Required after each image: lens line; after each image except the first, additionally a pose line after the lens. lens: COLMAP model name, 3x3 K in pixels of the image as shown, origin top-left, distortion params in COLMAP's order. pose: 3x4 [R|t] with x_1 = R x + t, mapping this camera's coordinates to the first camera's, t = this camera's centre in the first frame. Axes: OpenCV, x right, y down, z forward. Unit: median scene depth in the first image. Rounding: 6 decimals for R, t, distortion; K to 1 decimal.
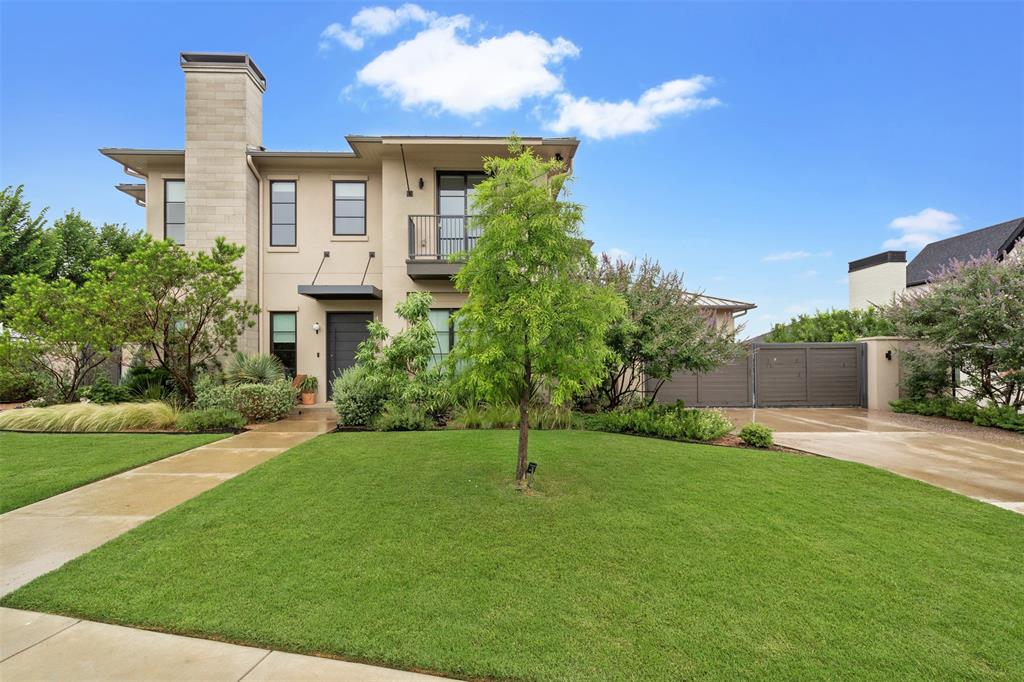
lens RADIAL K [[468.4, 0, 500.4], [0, 468.4, 351.7], [0, 0, 1]] dist [-0.002425, 0.000114]
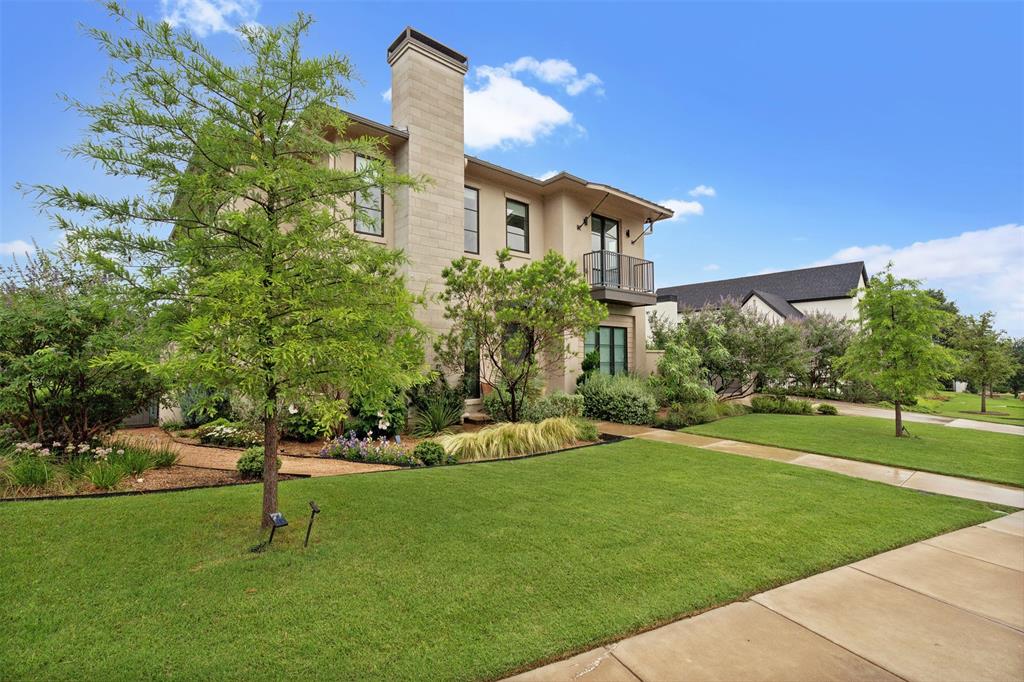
lens RADIAL K [[472.1, 0, 509.0], [0, 472.1, 356.7], [0, 0, 1]] dist [0.000300, 0.000019]
pose [[0.788954, 0.016842, 0.614222, -1.015944], [-0.022833, 0.999737, 0.001915, -0.007433], [-0.614028, -0.015536, 0.789131, 0.148767]]
